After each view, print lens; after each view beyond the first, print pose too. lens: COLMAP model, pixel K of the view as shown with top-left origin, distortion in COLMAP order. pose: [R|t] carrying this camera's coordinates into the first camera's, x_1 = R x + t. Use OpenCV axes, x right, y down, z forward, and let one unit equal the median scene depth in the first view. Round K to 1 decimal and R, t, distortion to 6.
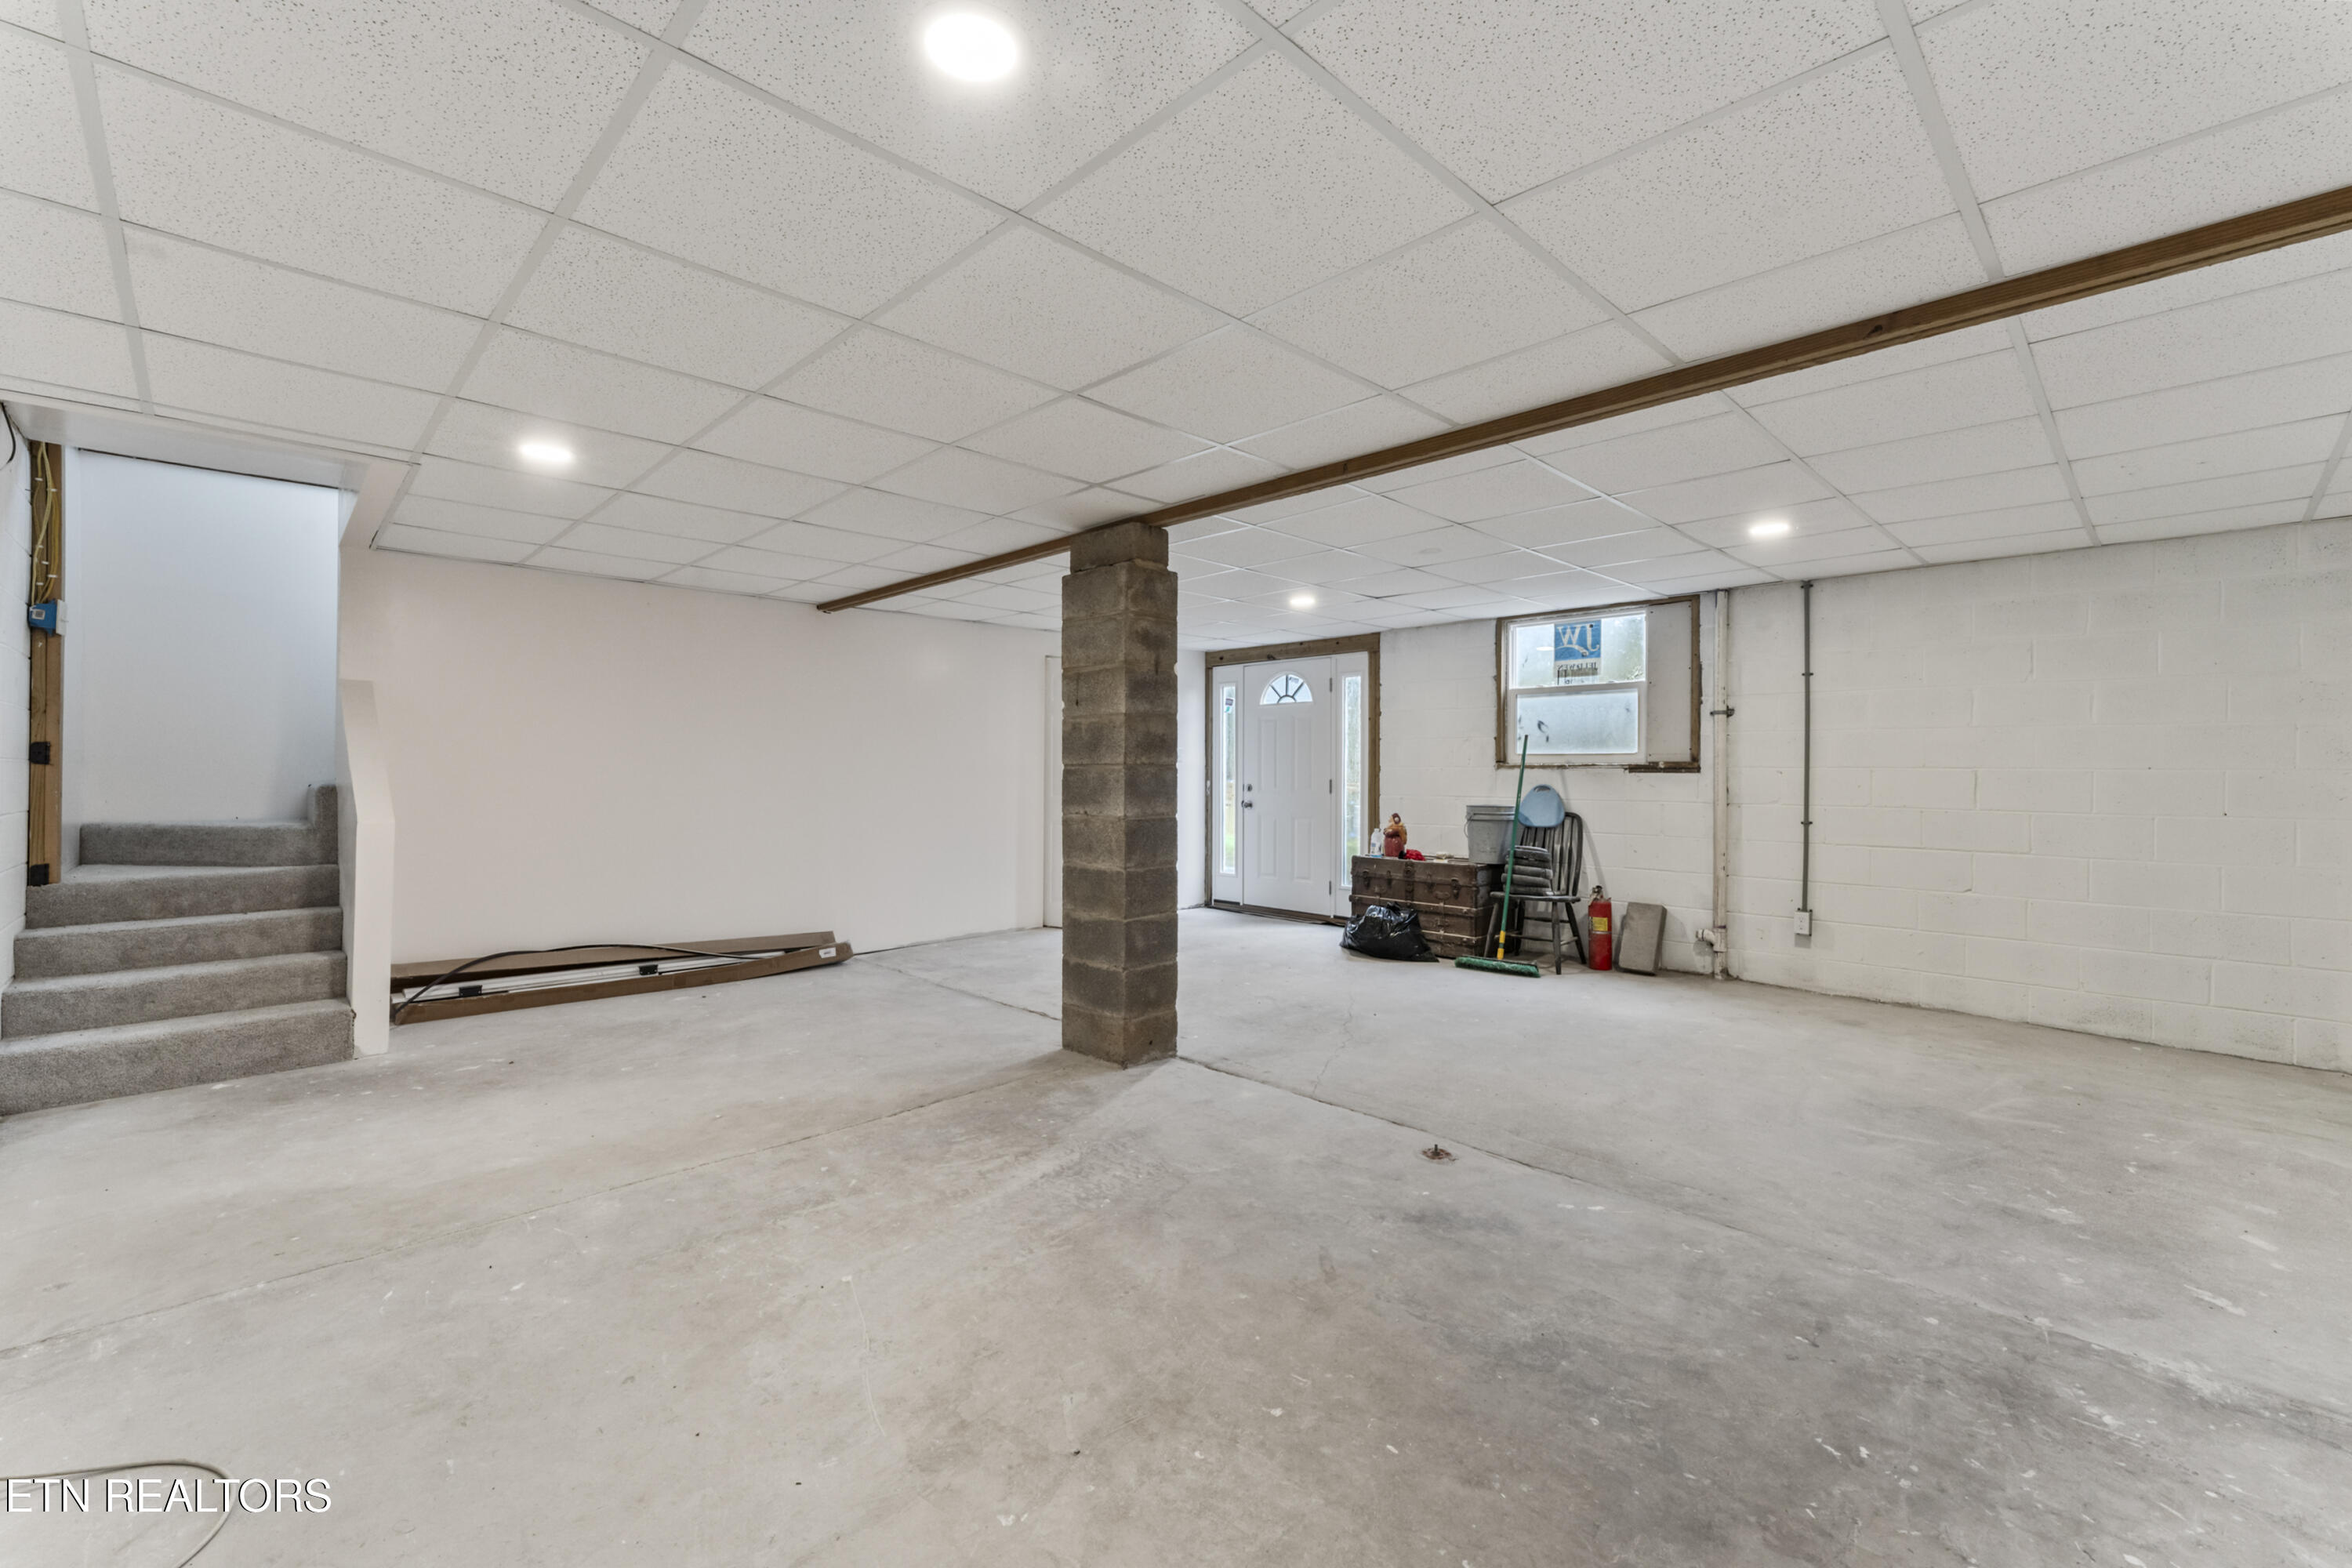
lens RADIAL K [[984.5, 0, 1169.0], [0, 984.5, 759.6], [0, 0, 1]] dist [-0.000058, 0.000455]
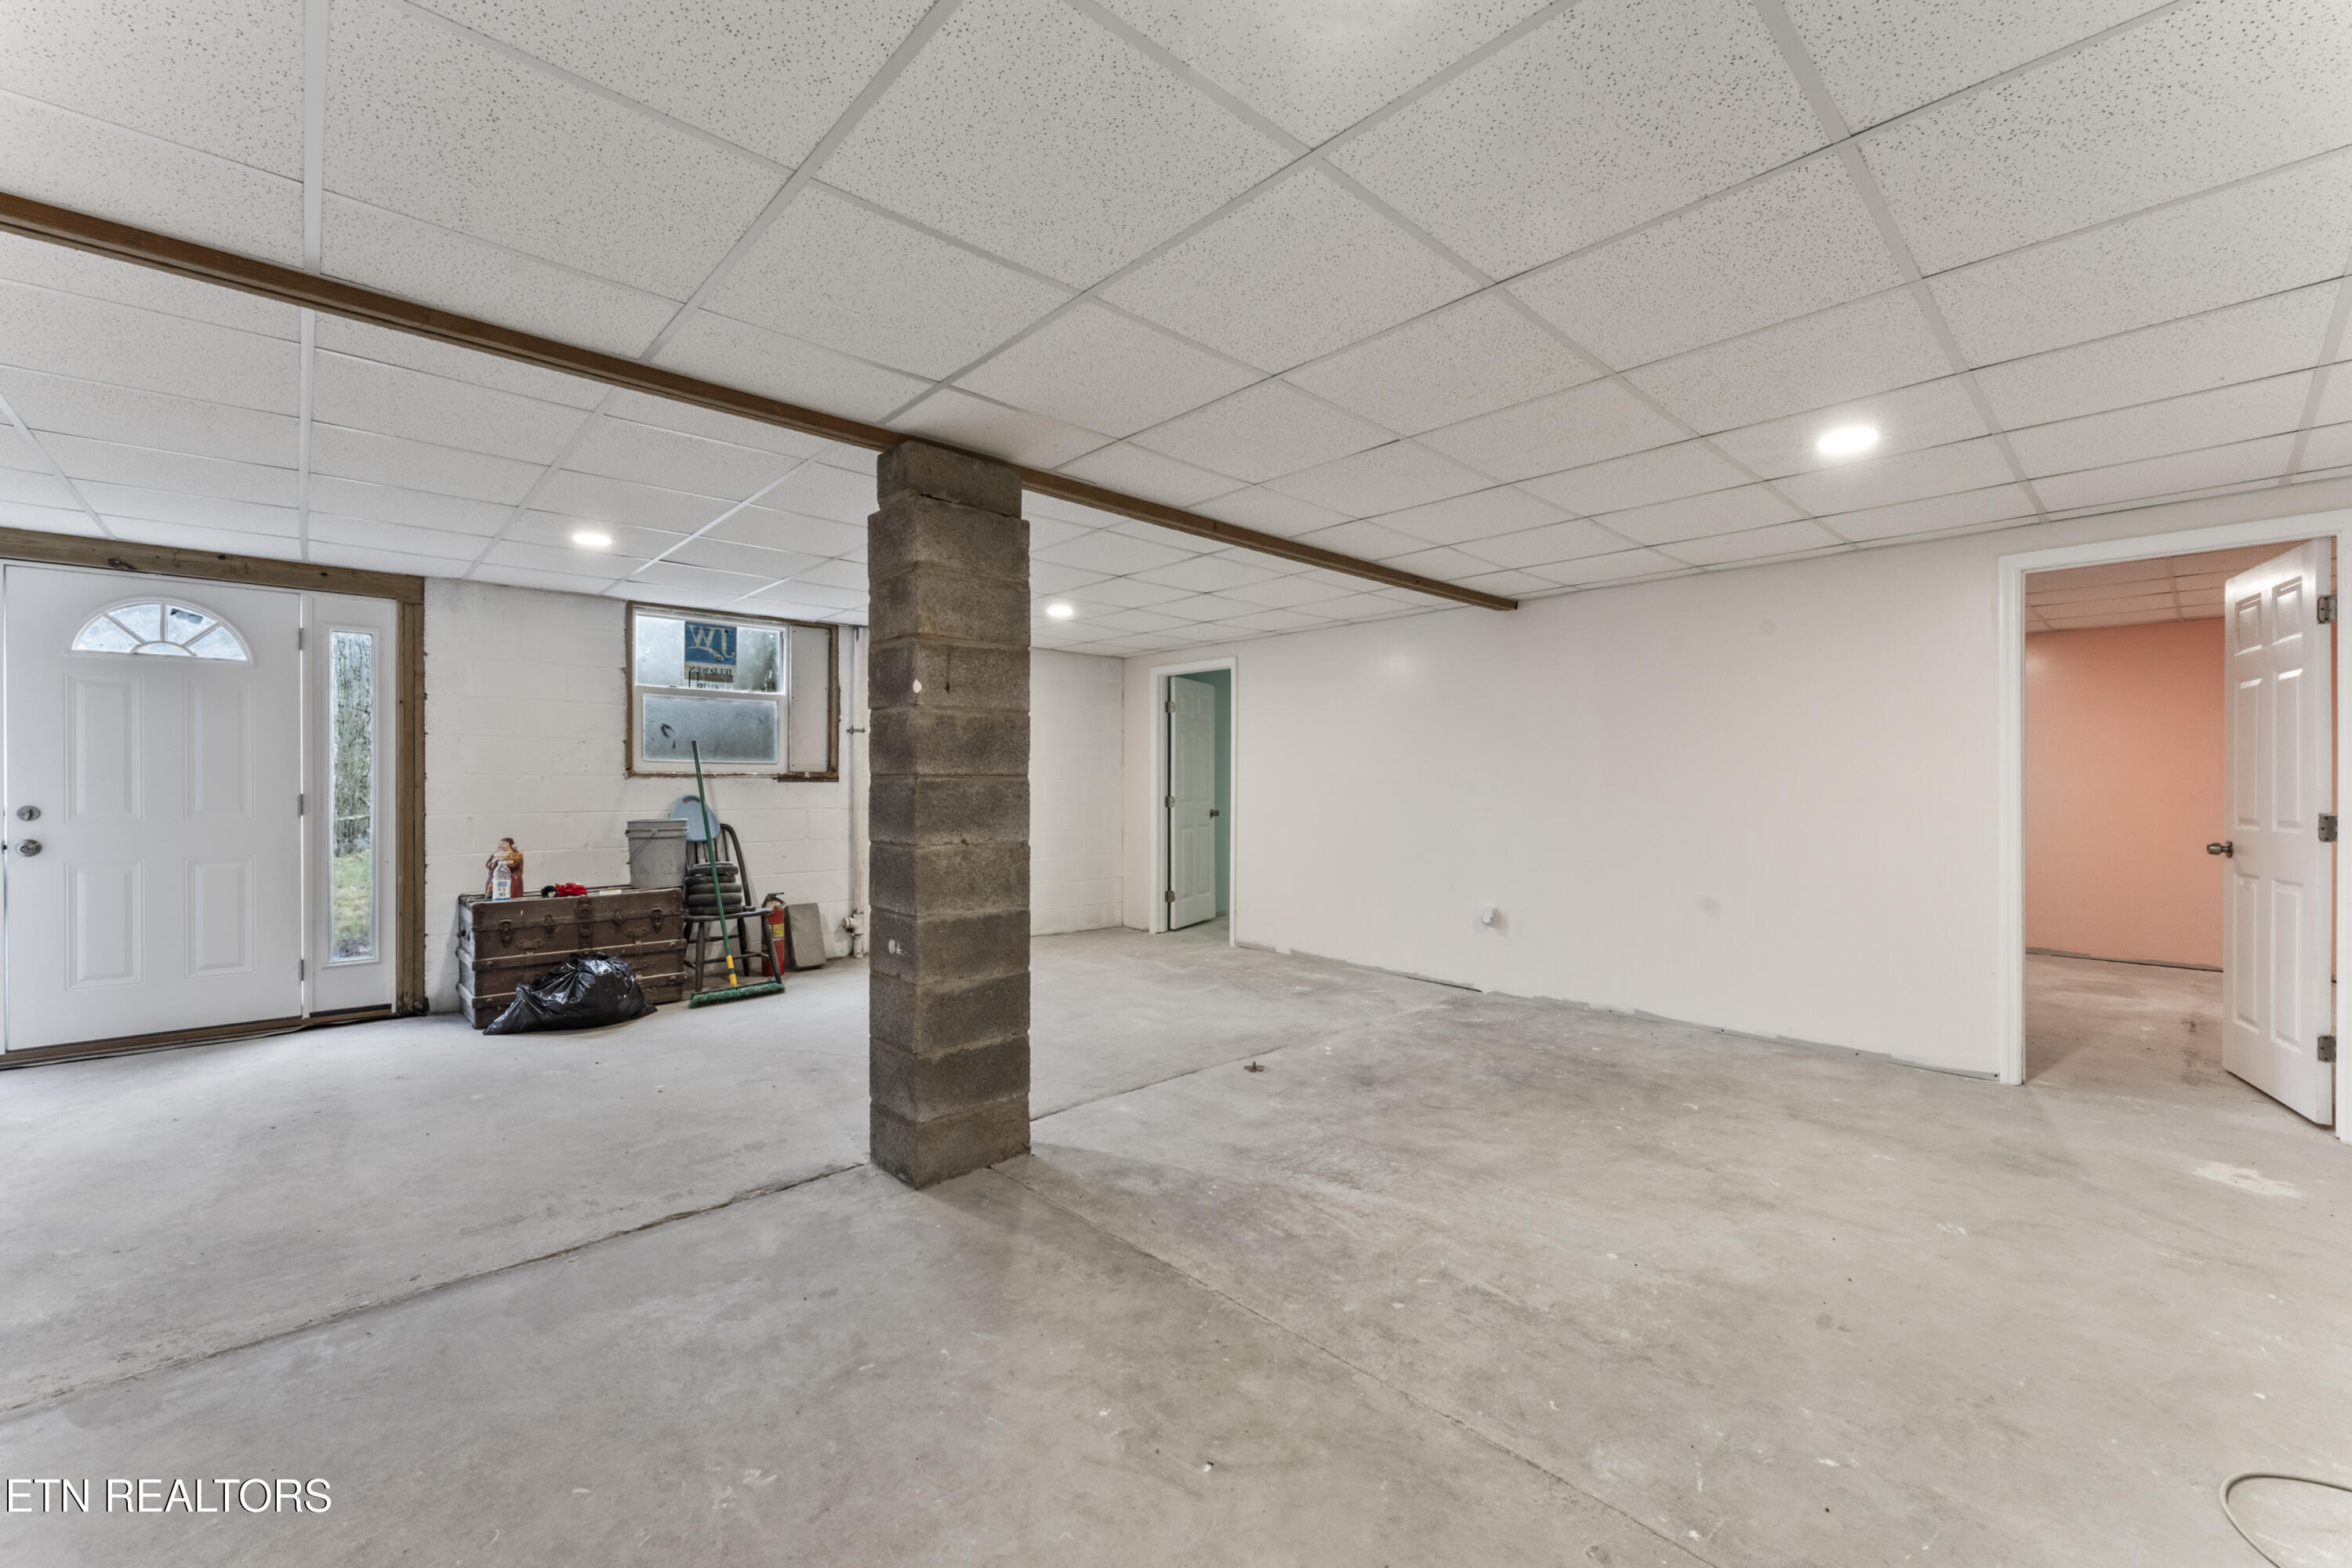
lens RADIAL K [[959.7, 0, 1164.2], [0, 959.7, 778.9], [0, 0, 1]] dist [-0.001965, -0.000405]
pose [[0.014302, -0.000300, 0.999898, -0.929396], [-0.014448, 0.999895, 0.000506, 0.006337], [-0.999793, -0.014454, 0.014296, 0.994582]]
